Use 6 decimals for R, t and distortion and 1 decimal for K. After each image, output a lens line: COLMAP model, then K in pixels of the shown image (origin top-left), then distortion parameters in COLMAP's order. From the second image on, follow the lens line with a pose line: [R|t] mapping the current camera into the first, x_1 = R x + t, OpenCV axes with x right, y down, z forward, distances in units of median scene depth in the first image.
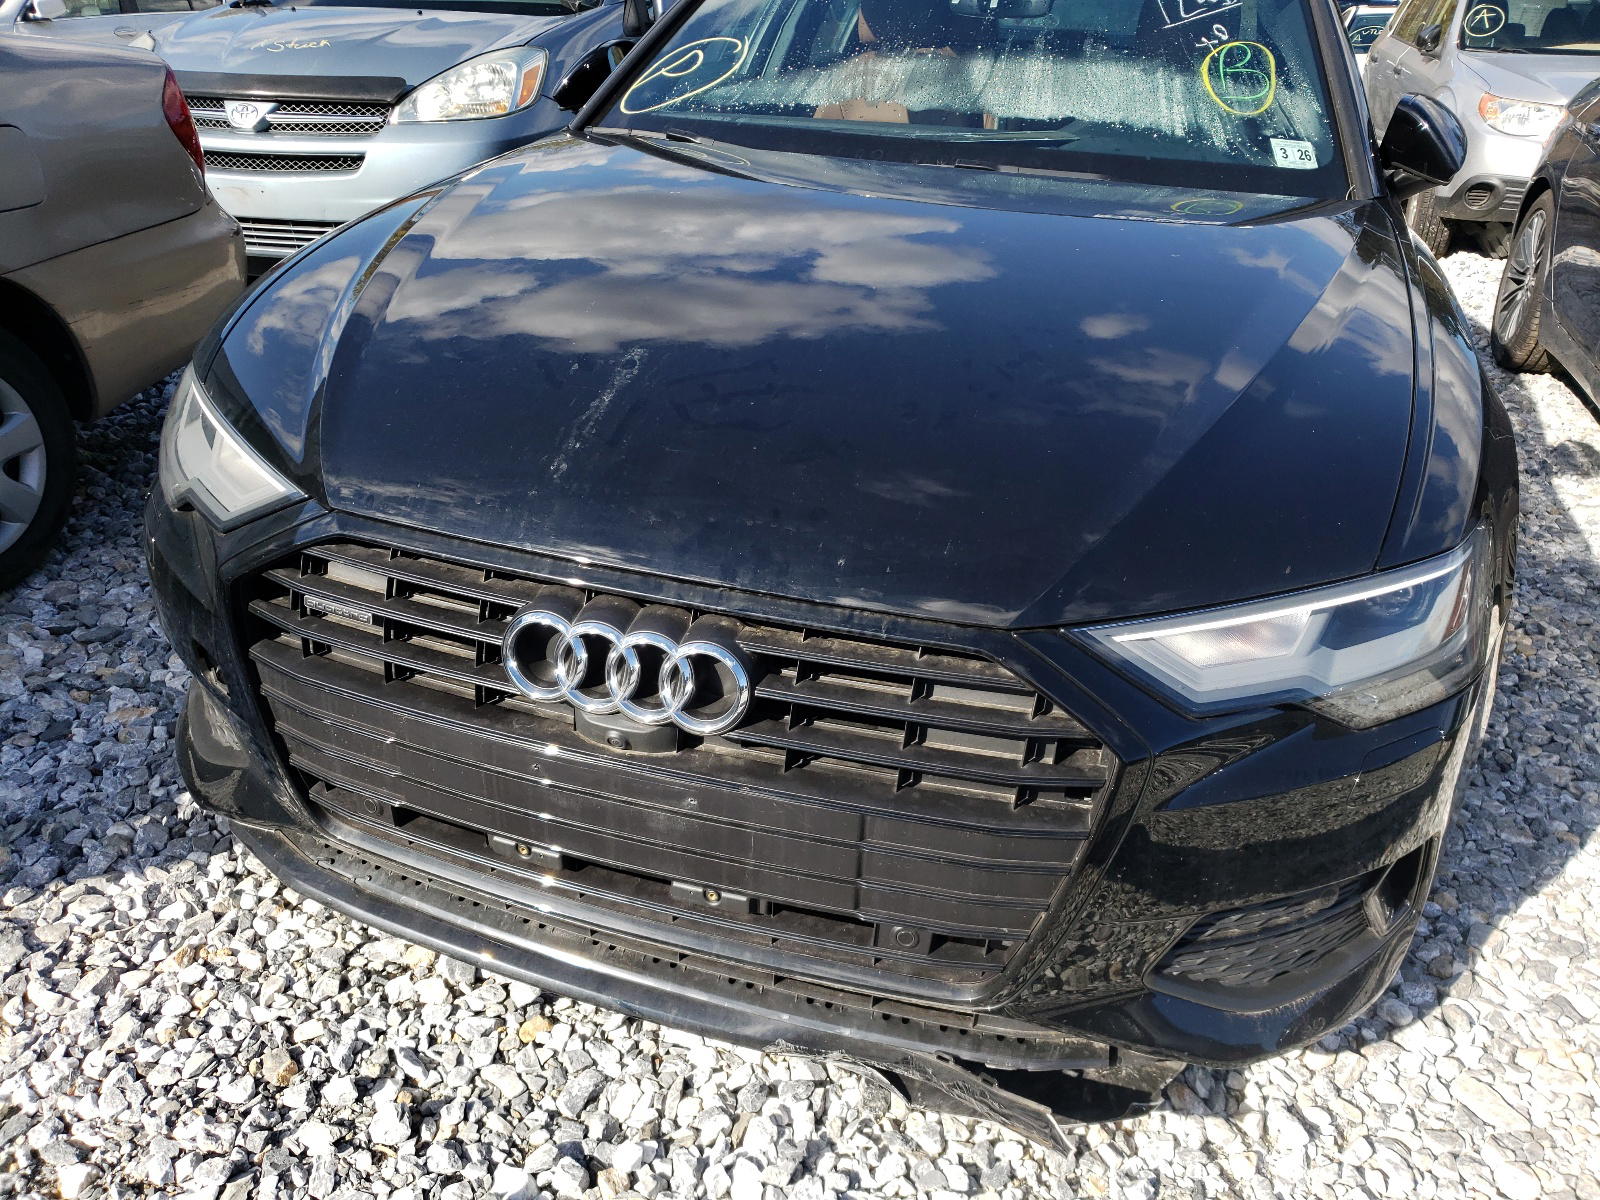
lens RADIAL K [[1212.0, 0, 800.0], [0, 1212.0, 600.0], [0, 0, 1]] dist [-0.000151, 0.013465]
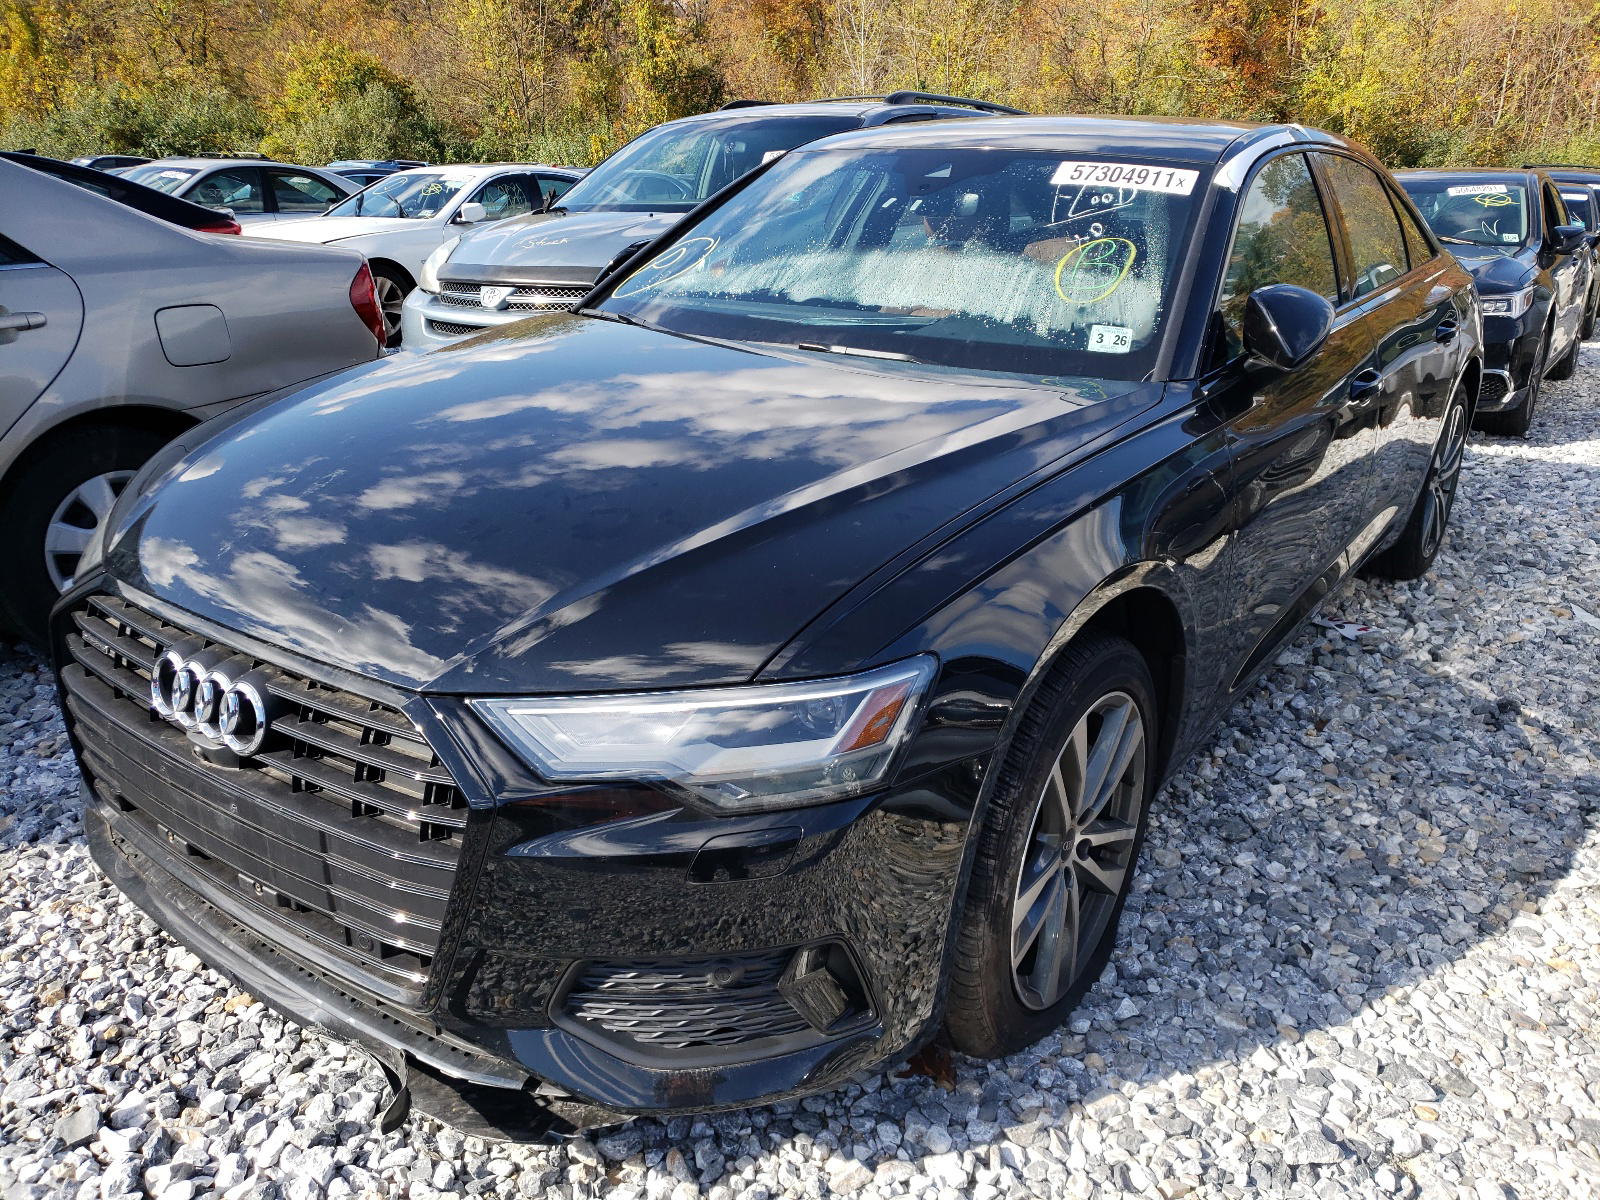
lens RADIAL K [[1187.4, 0, 800.0], [0, 1187.4, 600.0], [0, 0, 1]] dist [0.027856, 0.005152]
pose [[0.950843, 0.079677, -0.299247, 0.675990], [-0.117574, 0.986860, -0.110828, 0.013490], [0.286484, 0.140564, 0.947718, -0.064768]]
